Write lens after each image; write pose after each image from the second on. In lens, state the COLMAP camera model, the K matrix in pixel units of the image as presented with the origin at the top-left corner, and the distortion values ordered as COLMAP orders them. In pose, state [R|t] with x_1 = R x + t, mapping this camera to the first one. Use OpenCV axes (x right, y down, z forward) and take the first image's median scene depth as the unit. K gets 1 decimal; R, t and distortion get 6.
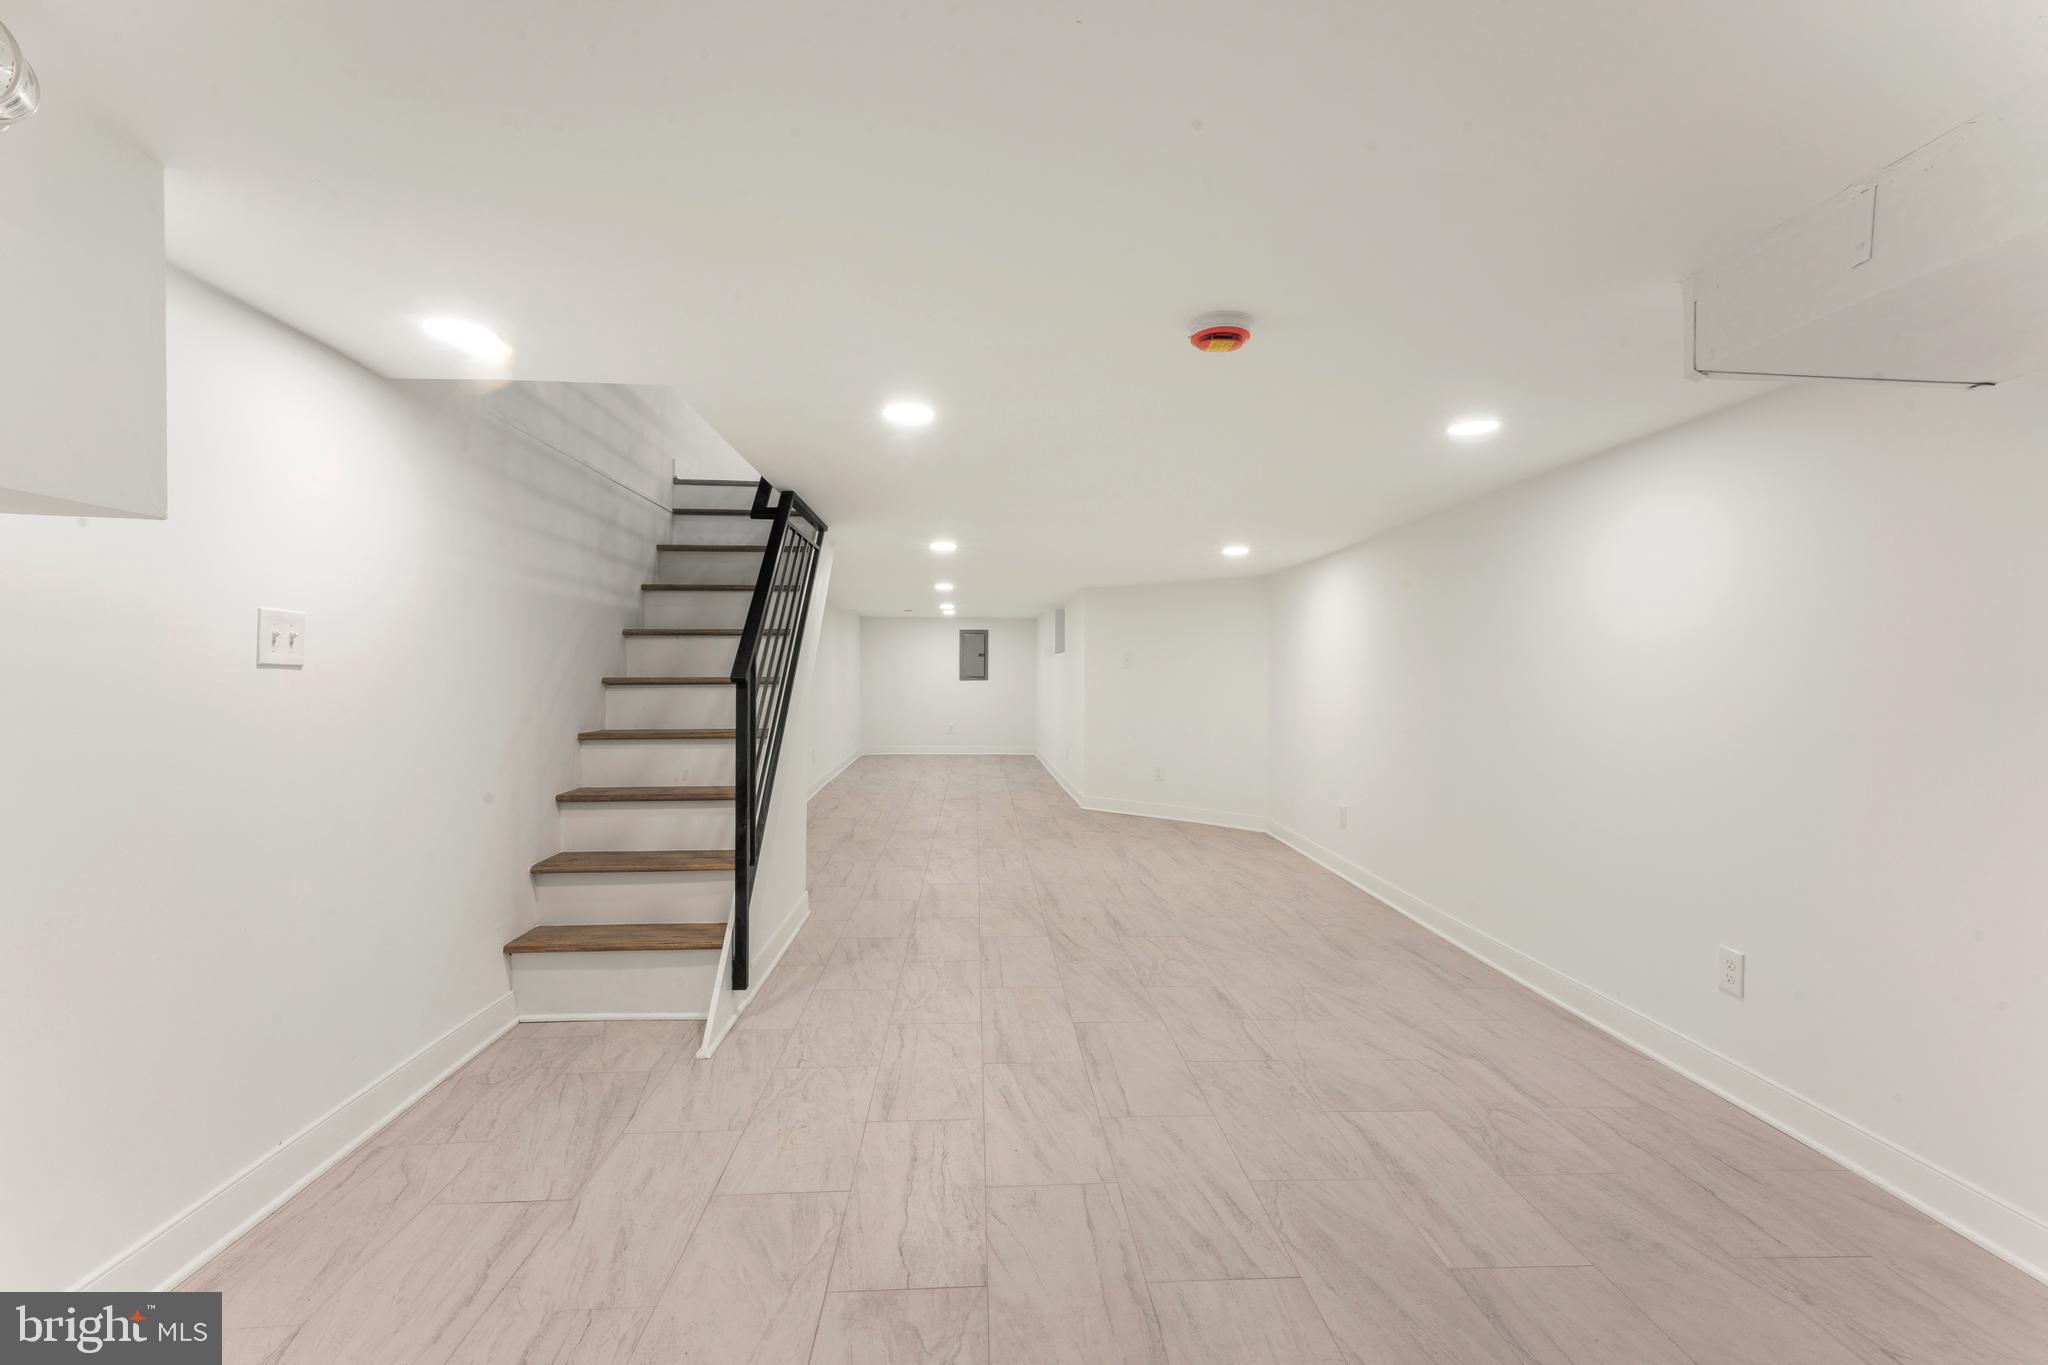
lens RADIAL K [[820.3, 0, 1028.3], [0, 820.3, 678.8], [0, 0, 1]] dist [-0.000262, -0.001868]
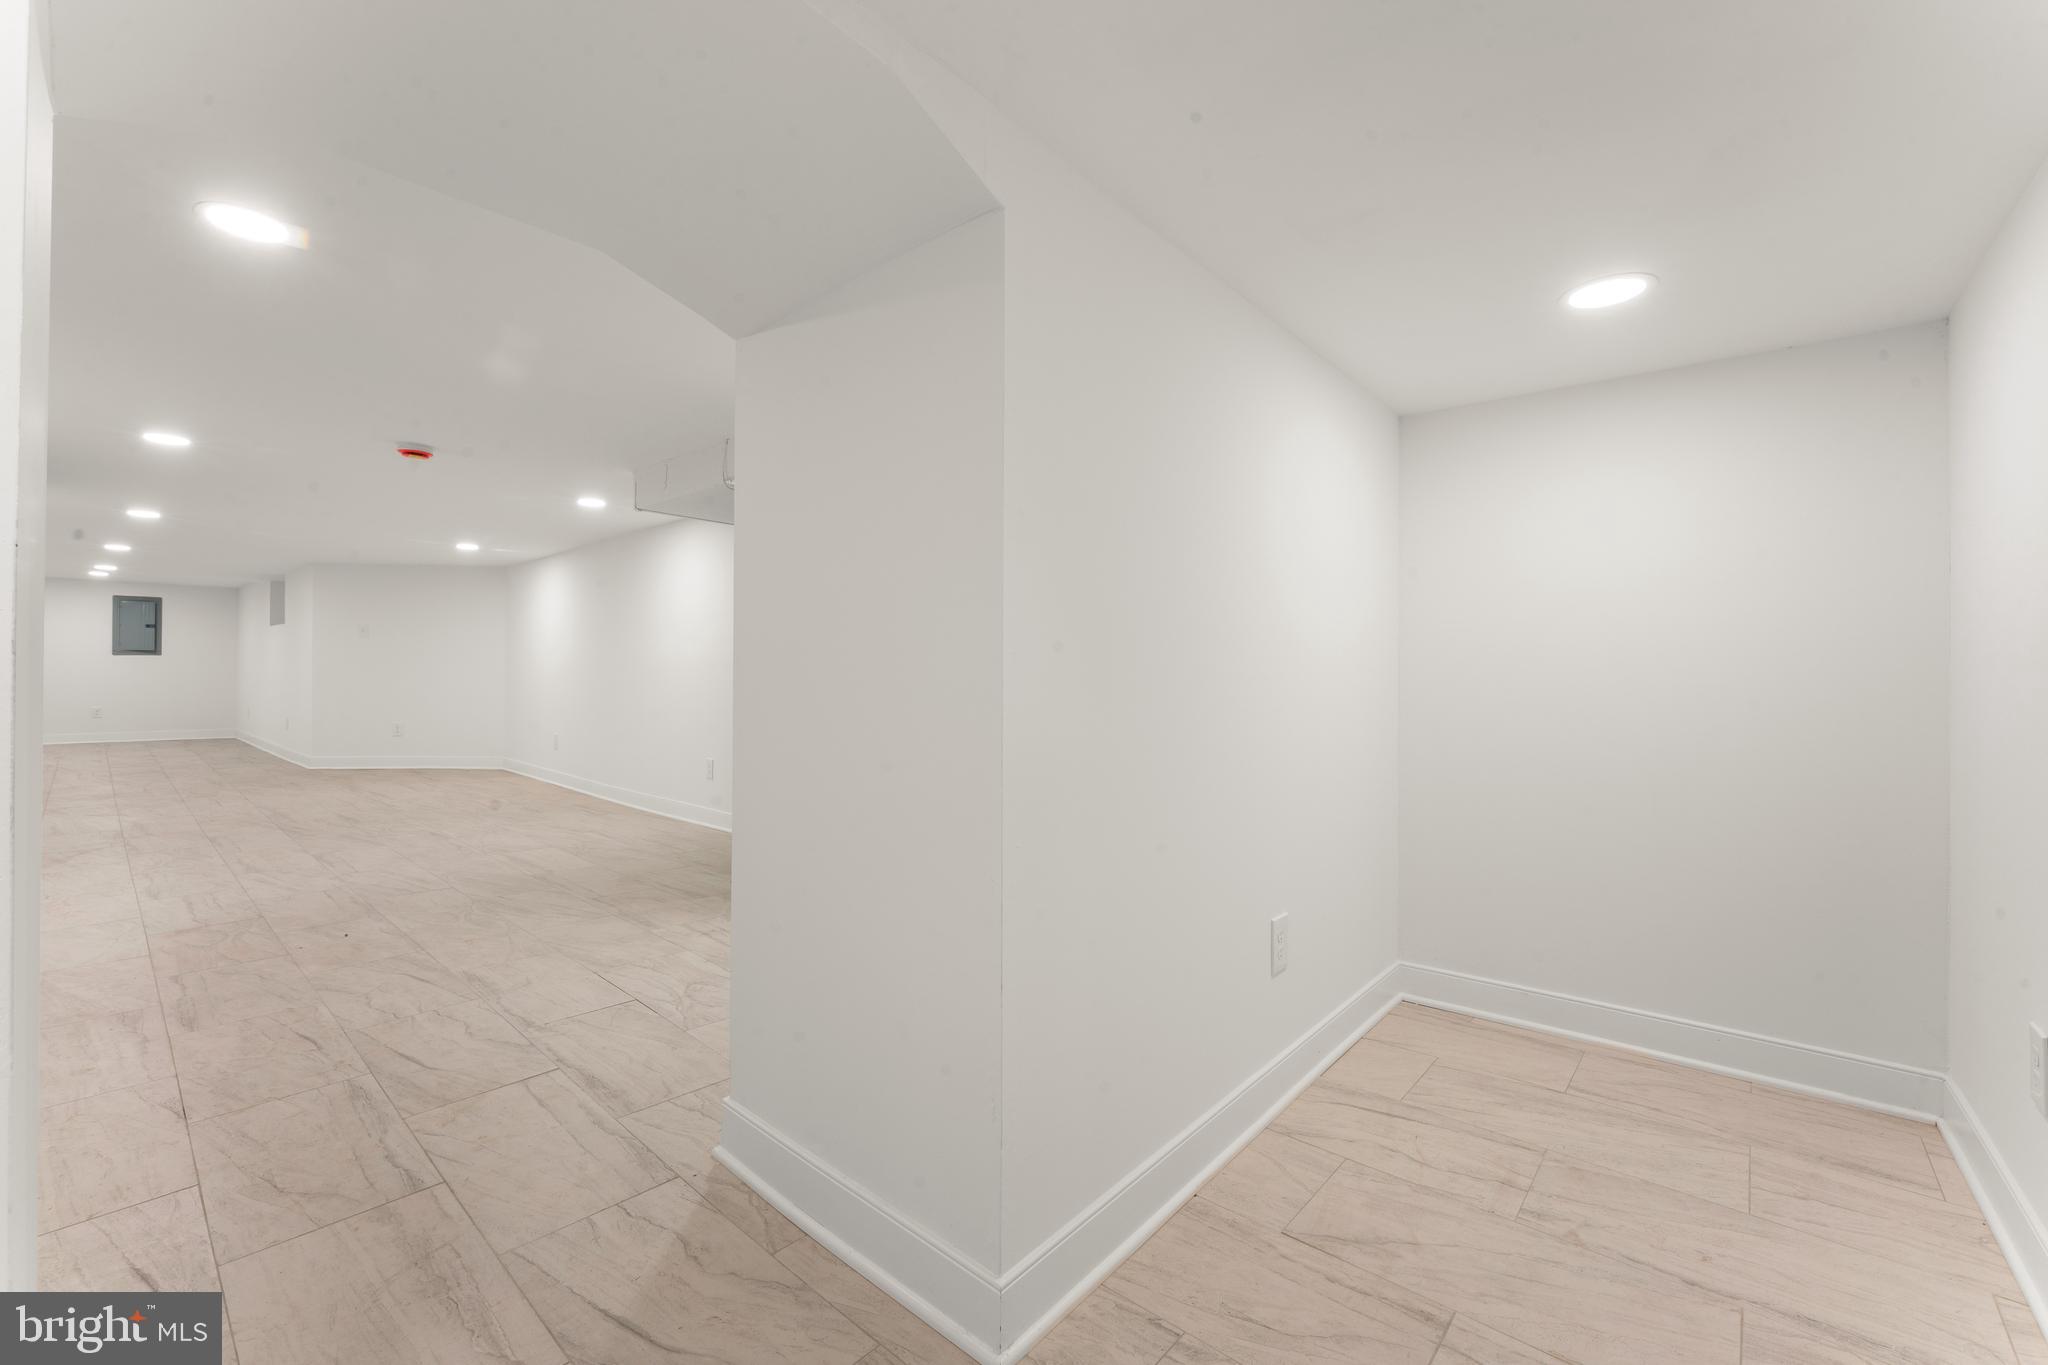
lens RADIAL K [[820.3, 0, 1029.2], [0, 820.3, 669.6], [0, 0, 1]] dist [-0.000262, -0.001868]
pose [[0.698488, 0.005176, 0.715603, -0.035022], [0.000918, 0.999967, -0.008128, 0.032002], [-0.715621, 0.006334, 0.698460, -0.338568]]
